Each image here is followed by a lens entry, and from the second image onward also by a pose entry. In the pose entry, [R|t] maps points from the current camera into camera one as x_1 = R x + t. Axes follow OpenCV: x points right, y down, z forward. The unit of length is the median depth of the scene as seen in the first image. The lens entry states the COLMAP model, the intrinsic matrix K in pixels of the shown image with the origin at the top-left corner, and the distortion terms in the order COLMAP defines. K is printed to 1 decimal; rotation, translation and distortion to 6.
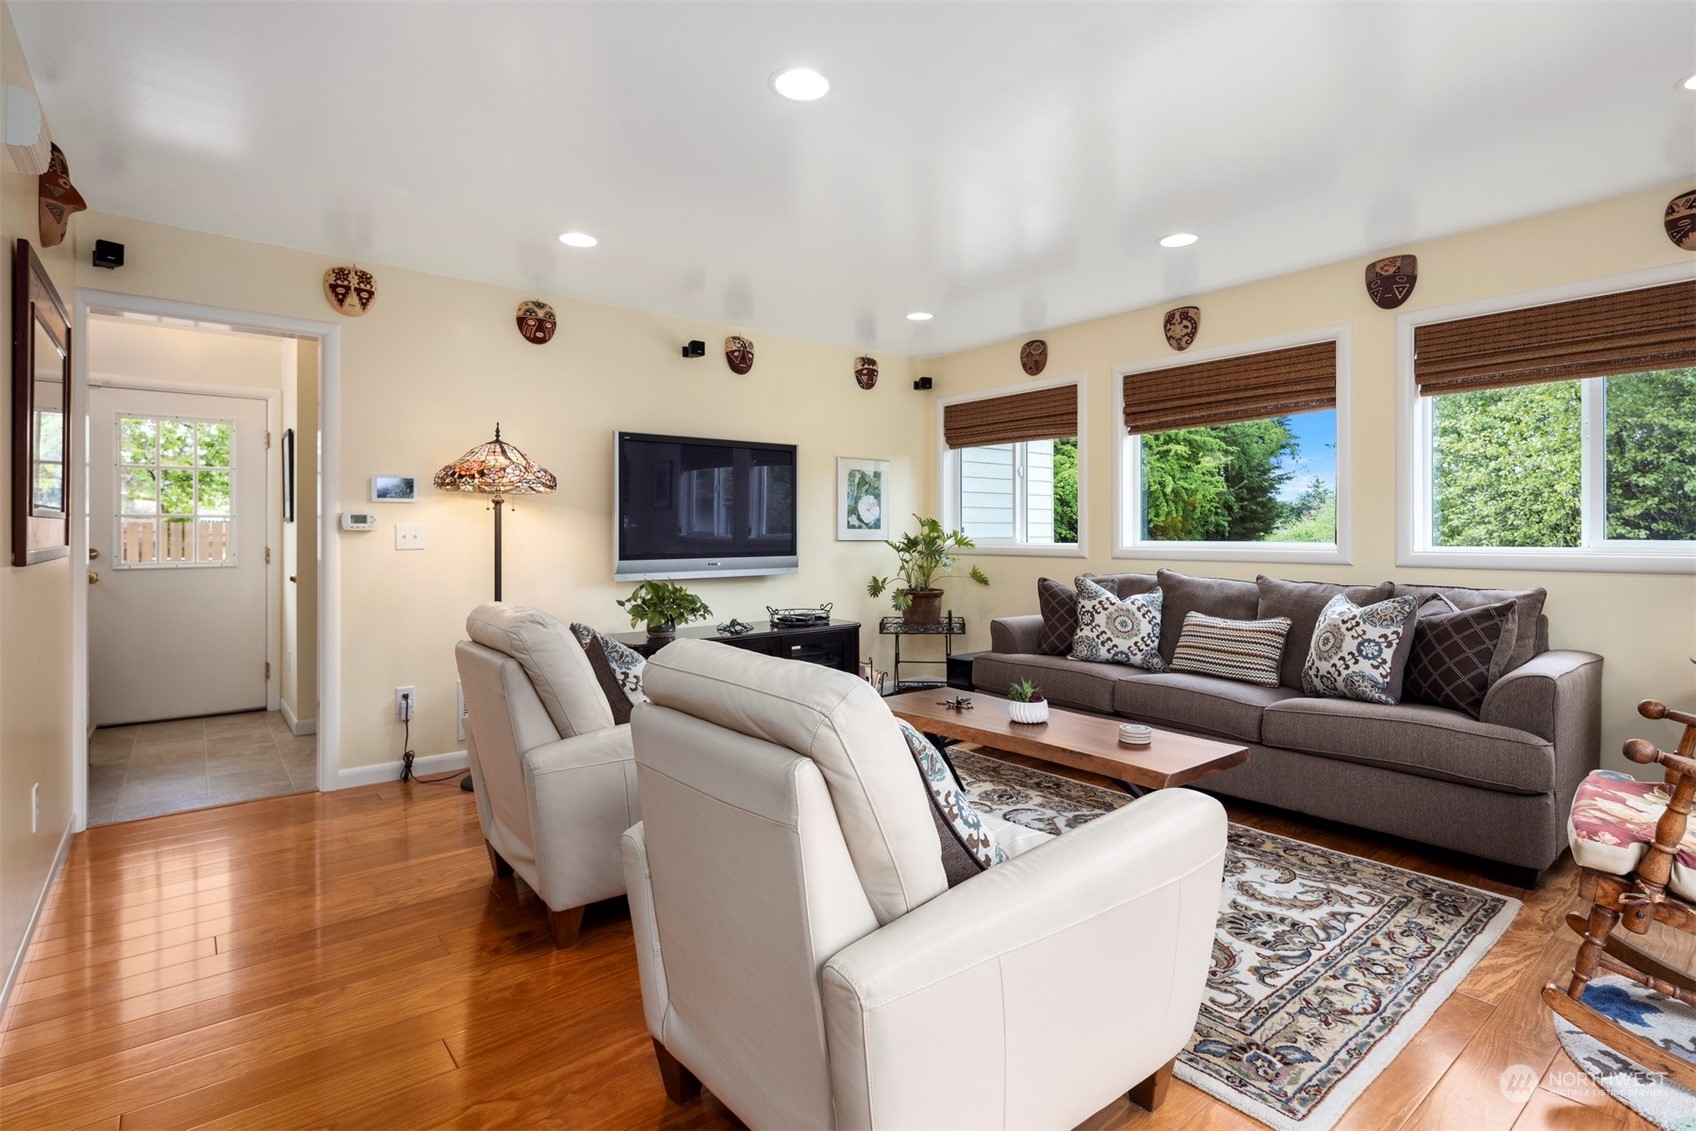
lens RADIAL K [[825.9, 0, 853.6], [0, 825.9, 533.9], [0, 0, 1]] dist [0.003478, -0.001204]
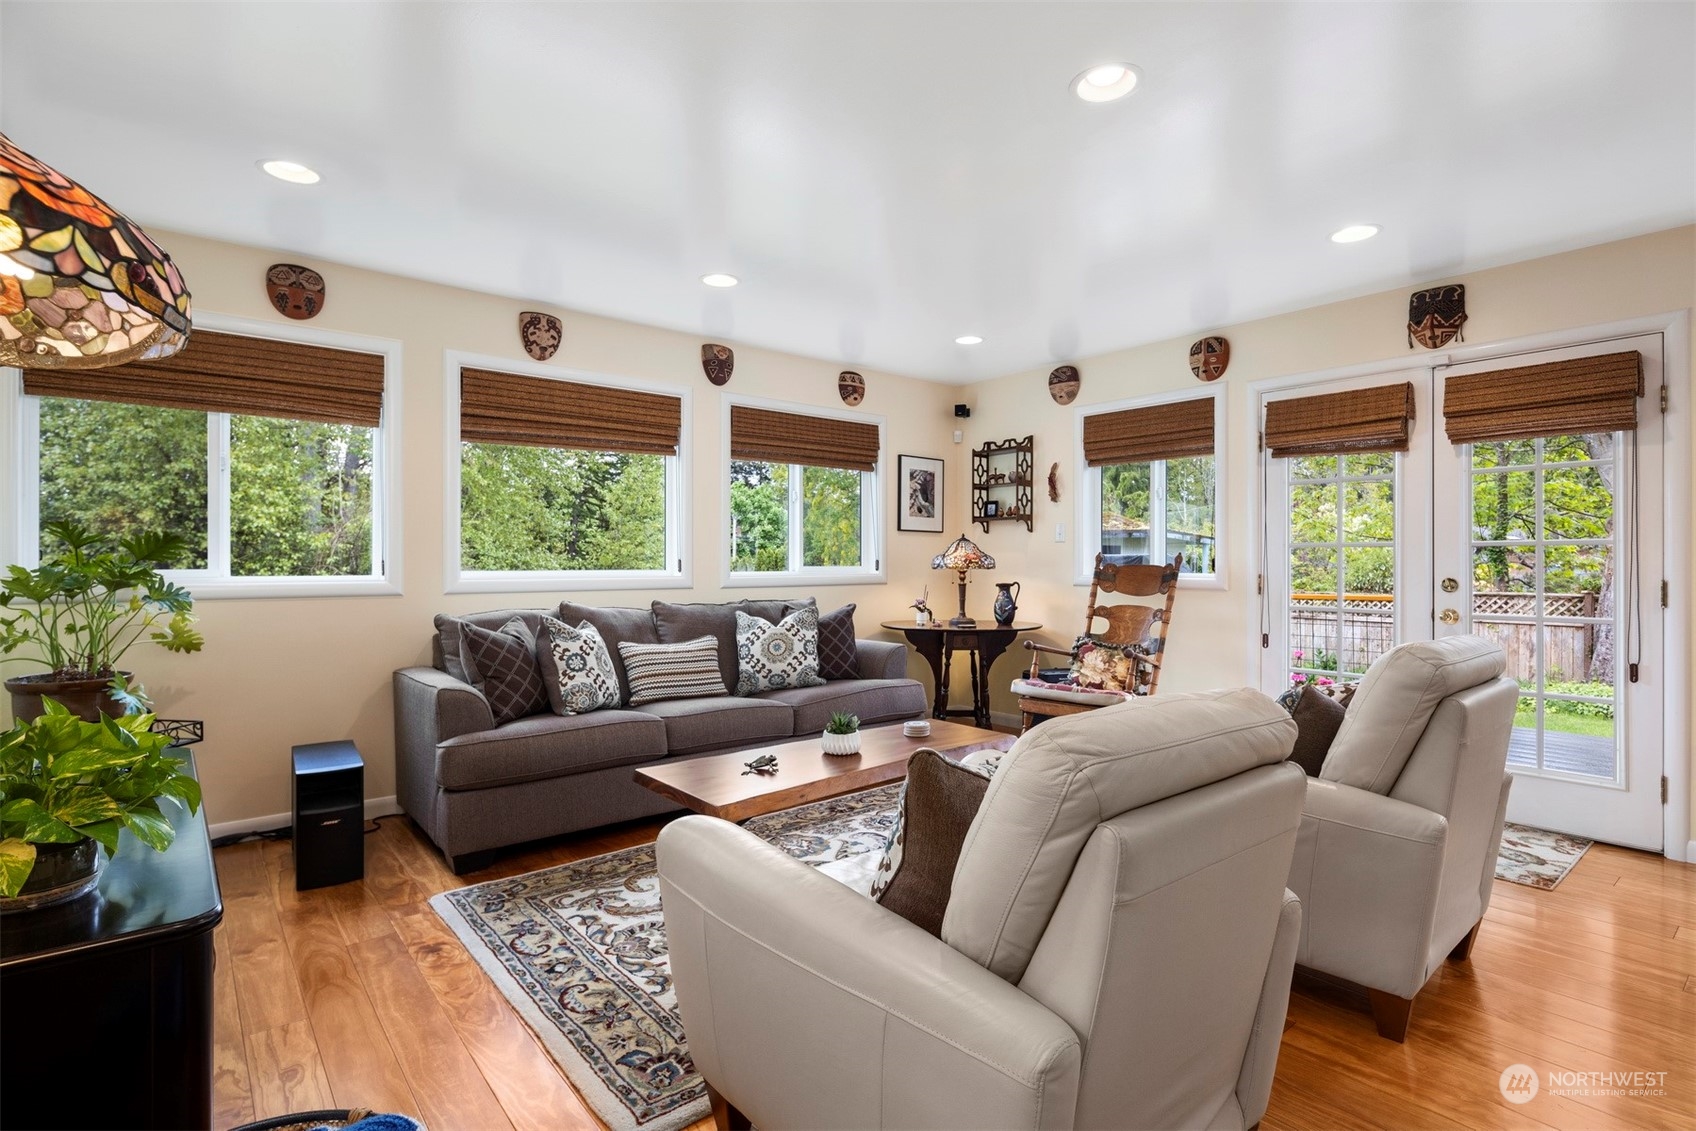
lens RADIAL K [[825.9, 0, 853.4], [0, 825.9, 561.2], [0, 0, 1]] dist [0.003478, -0.001204]
pose [[-0.016558, 0.001652, 0.999862, -0.613872], [0.001760, 0.999997, -0.001623, 0.000727], [-0.999861, 0.001733, -0.016561, 0.800067]]
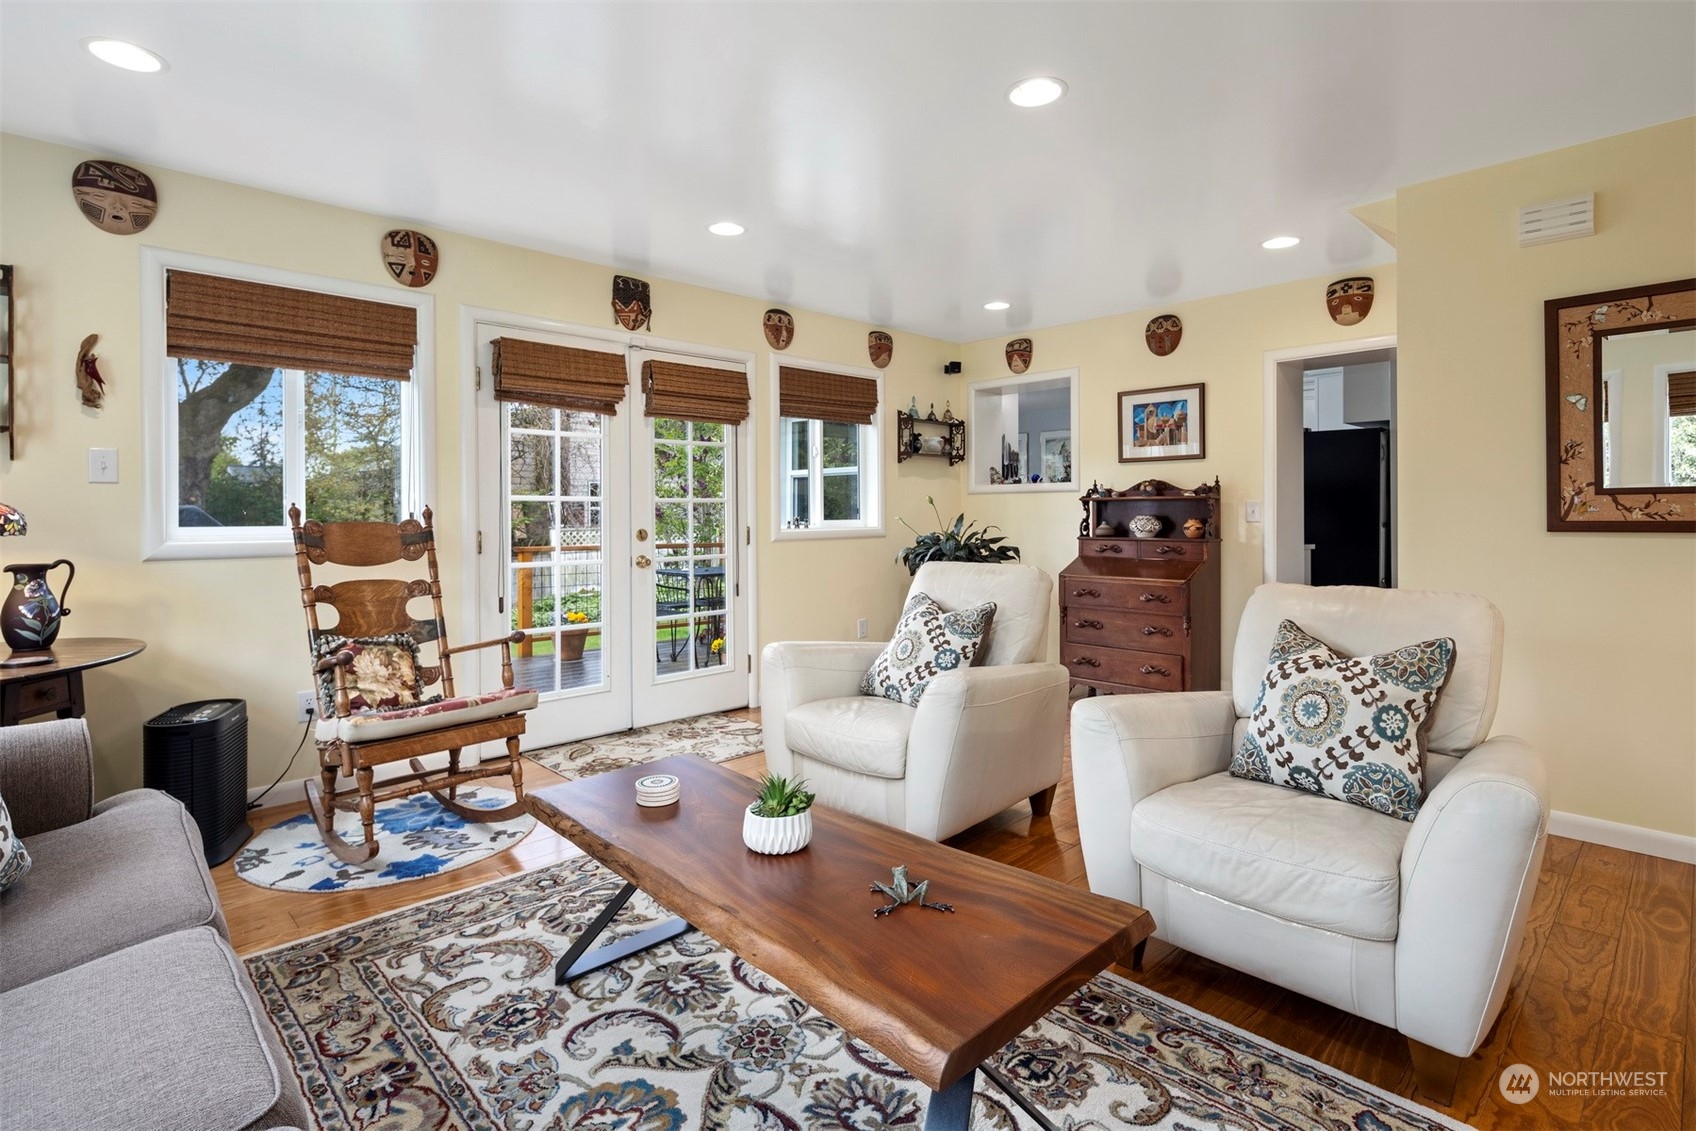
lens RADIAL K [[825.9, 0, 860.5], [0, 825.9, 513.5], [0, 0, 1]] dist [0.003478, -0.001204]
pose [[-0.995096, 0.007140, -0.098652, 0.167941], [0.006980, 0.999974, 0.001965, -0.001538], [0.098663, 0.001266, -0.995120, 1.254479]]
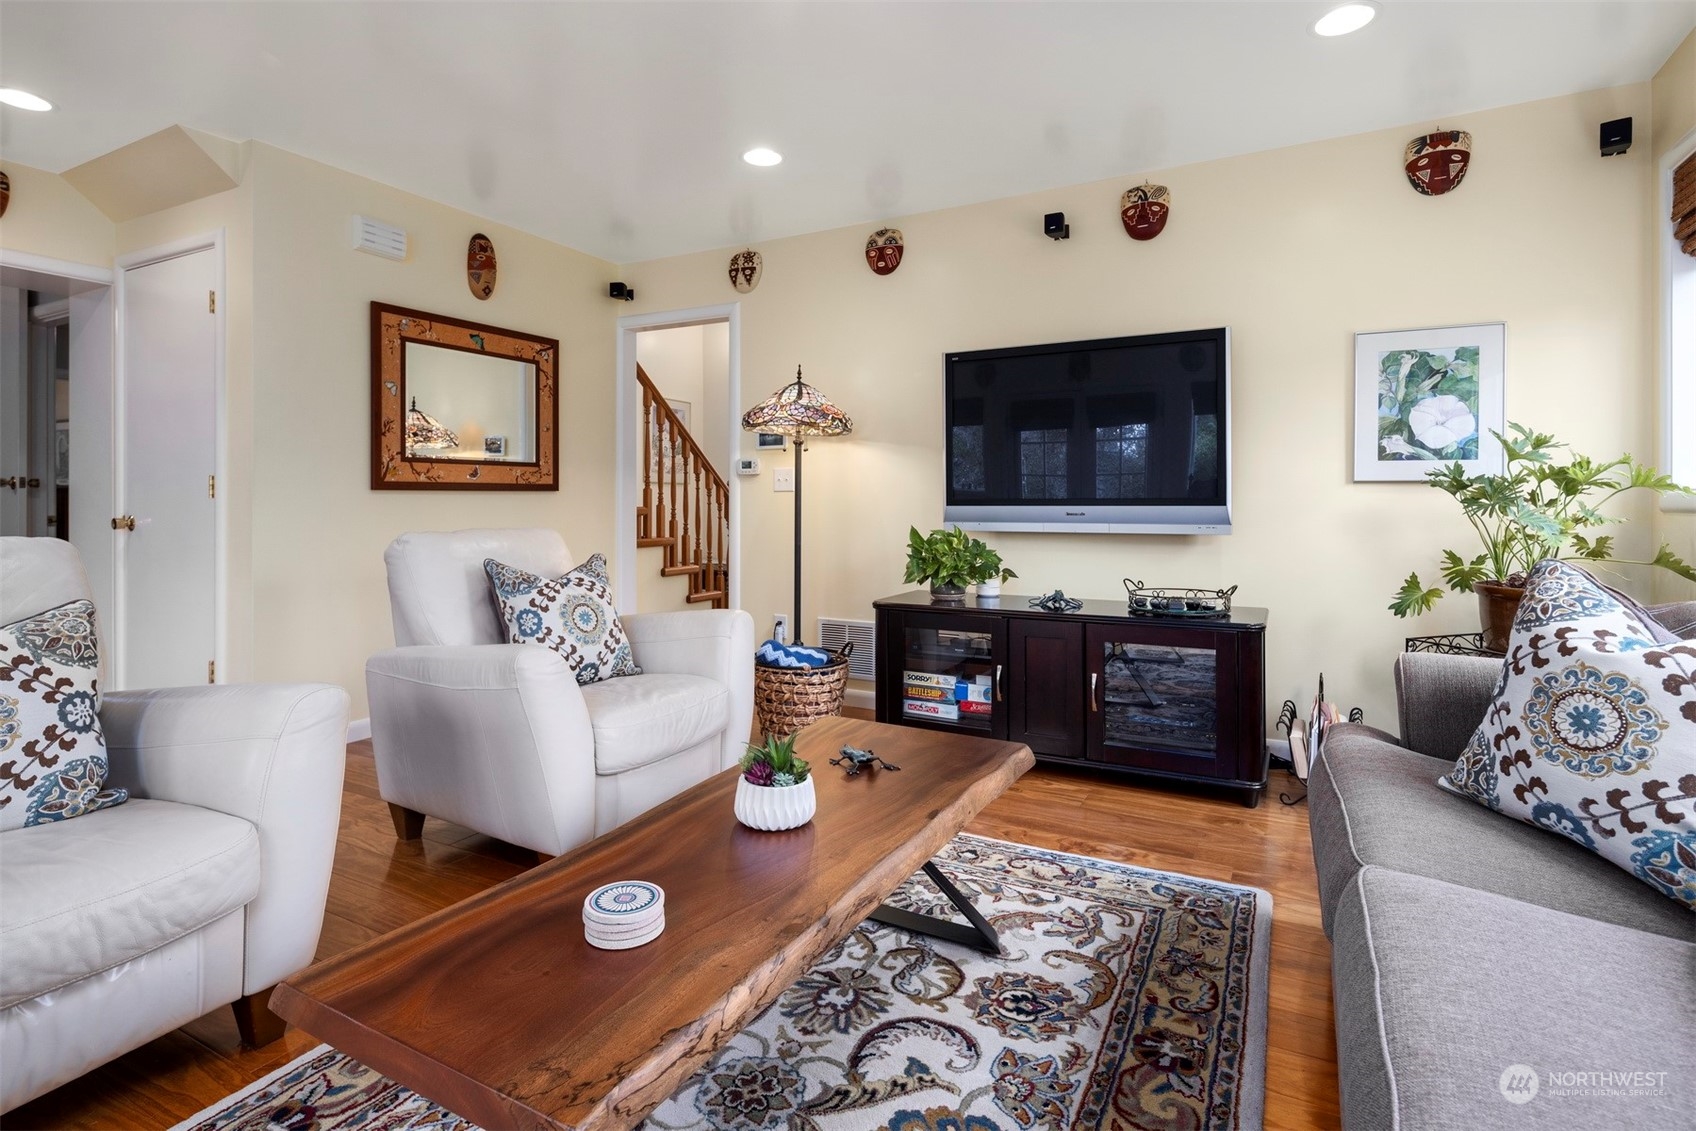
lens RADIAL K [[825.9, 0, 845.7], [0, 825.9, 503.5], [0, 0, 1]] dist [0.003478, -0.001204]
pose [[0.386222, 0.005015, -0.922392, 0.536615], [-0.003486, 0.999986, 0.003977, 0.031565], [0.922399, 0.001680, 0.386234, 0.679734]]
